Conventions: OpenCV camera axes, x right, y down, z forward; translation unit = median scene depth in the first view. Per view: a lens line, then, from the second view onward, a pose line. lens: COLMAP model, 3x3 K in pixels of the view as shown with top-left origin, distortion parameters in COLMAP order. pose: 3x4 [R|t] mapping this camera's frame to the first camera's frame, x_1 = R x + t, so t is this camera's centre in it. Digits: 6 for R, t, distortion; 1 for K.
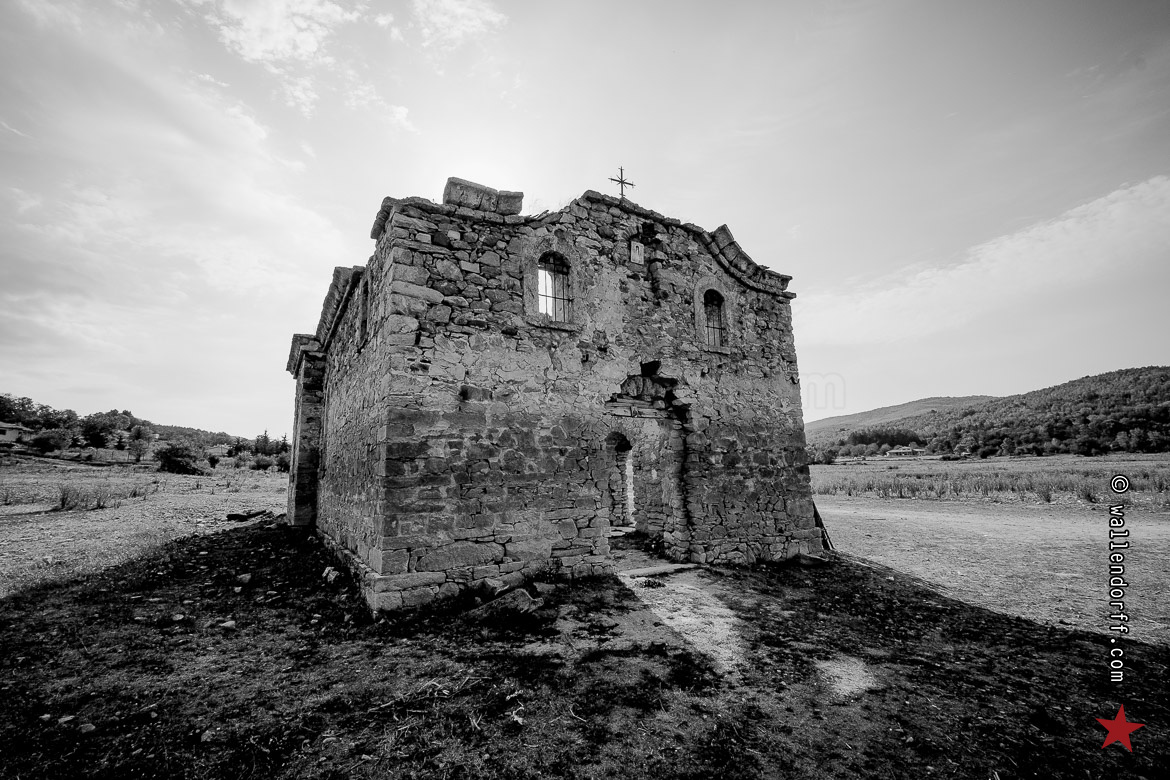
lens RADIAL K [[504.6, 0, 583.5], [0, 504.6, 386.0], [0, 0, 1]] dist [0.002409, -0.004908]
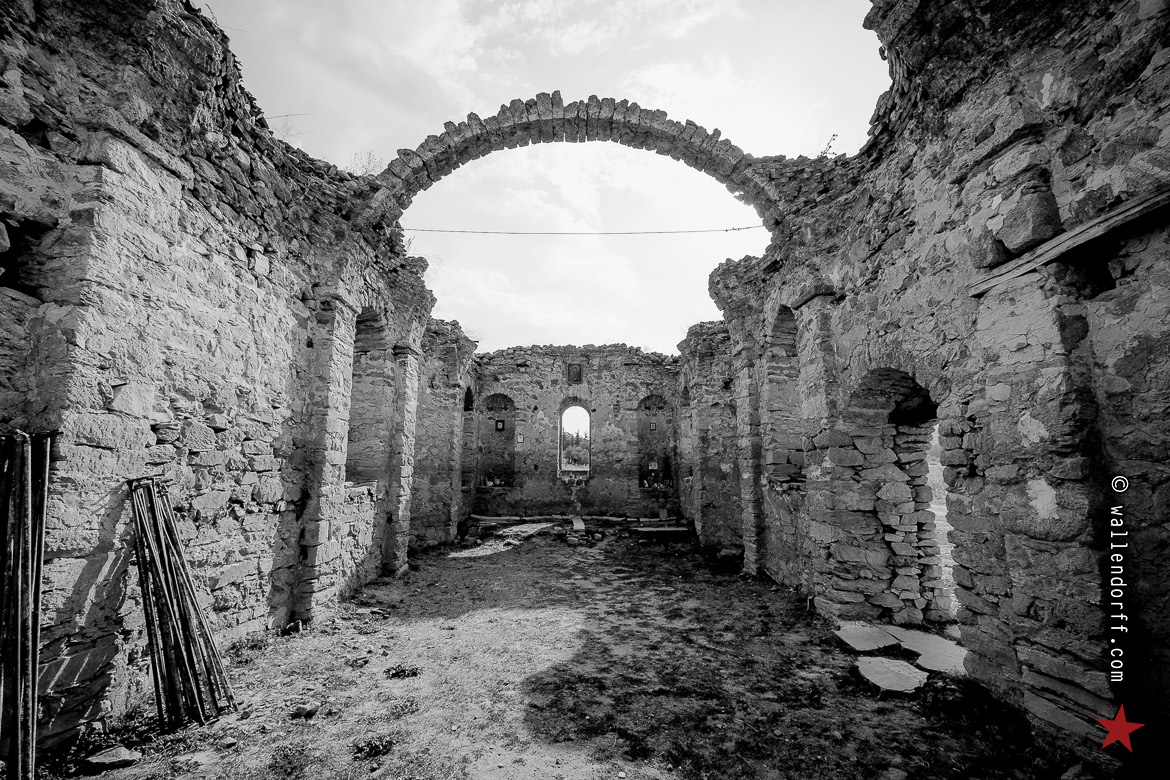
lens RADIAL K [[504.6, 0, 583.5], [0, 504.6, 386.0], [0, 0, 1]] dist [0.002409, -0.004908]
pose [[0.855328, -0.060435, -0.514551, 0.064439], [0.066396, 0.997770, -0.006822, 0.088522], [0.513815, -0.028329, 0.857433, 0.562609]]
